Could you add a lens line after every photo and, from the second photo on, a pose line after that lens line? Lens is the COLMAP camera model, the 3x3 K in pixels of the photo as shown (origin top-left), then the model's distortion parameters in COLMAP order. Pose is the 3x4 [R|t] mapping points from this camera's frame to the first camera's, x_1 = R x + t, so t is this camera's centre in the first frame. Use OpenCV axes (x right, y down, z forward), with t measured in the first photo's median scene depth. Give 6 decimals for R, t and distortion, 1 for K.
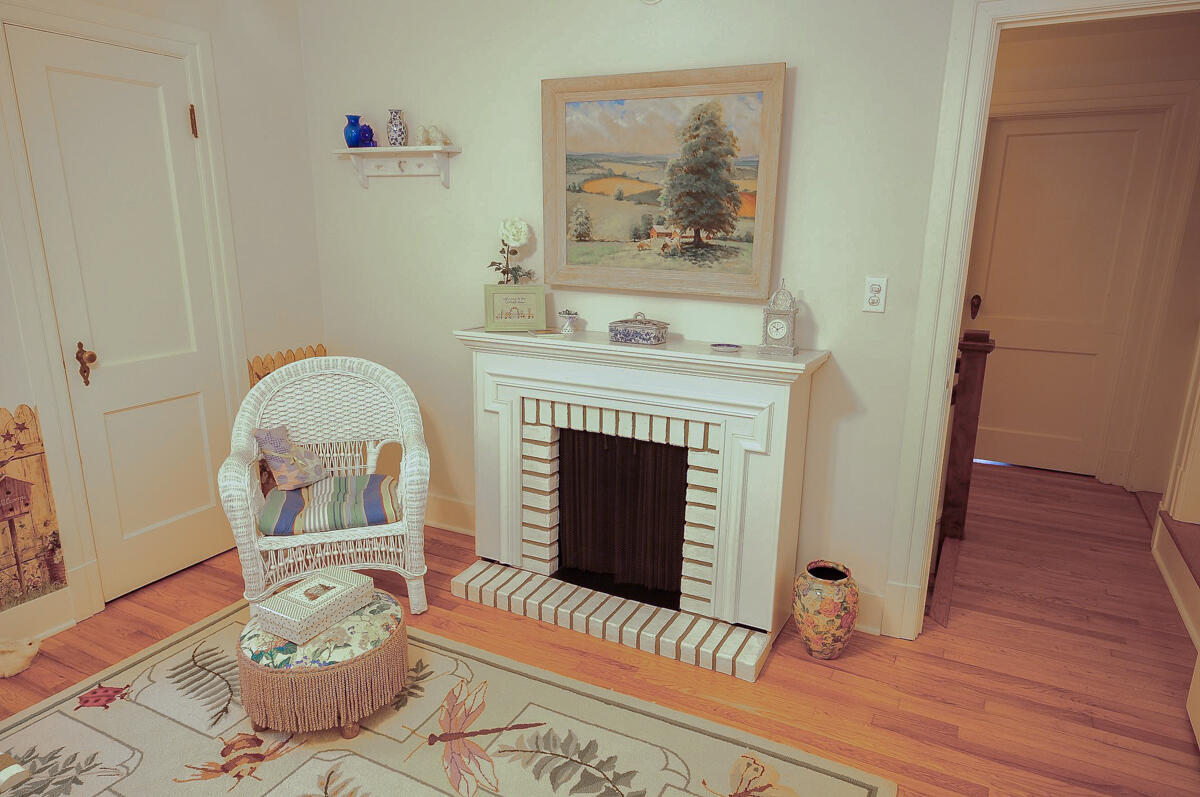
lens RADIAL K [[761.3, 0, 603.0], [0, 761.3, 403.0], [0, 0, 1]] dist [0.004788, 0.000846]
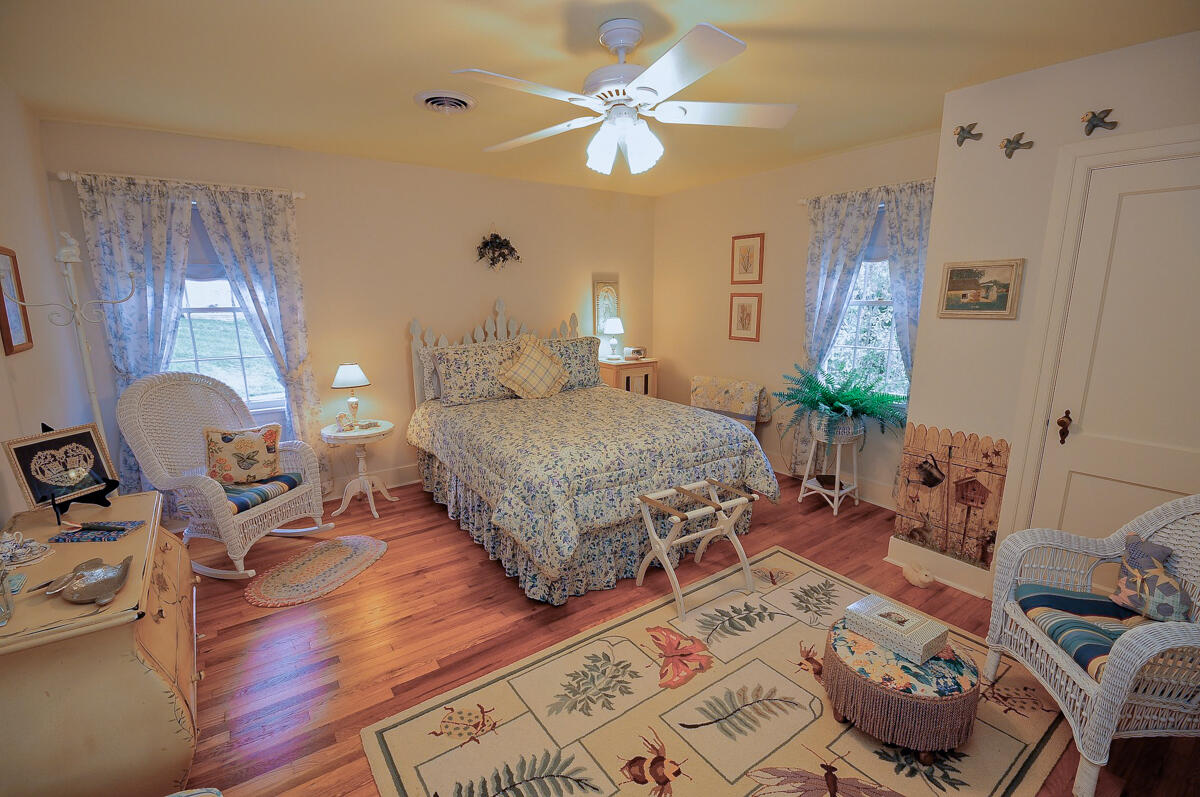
lens RADIAL K [[529.1, 0, 603.7], [0, 529.1, 401.0], [0, 0, 1]] dist [-0.001238, -0.000033]
pose [[-0.448844, 0.161525, -0.878891, 0.437882], [-0.218657, 0.933778, 0.283279, -0.179938], [0.866446, 0.319324, -0.383802, 0.692679]]
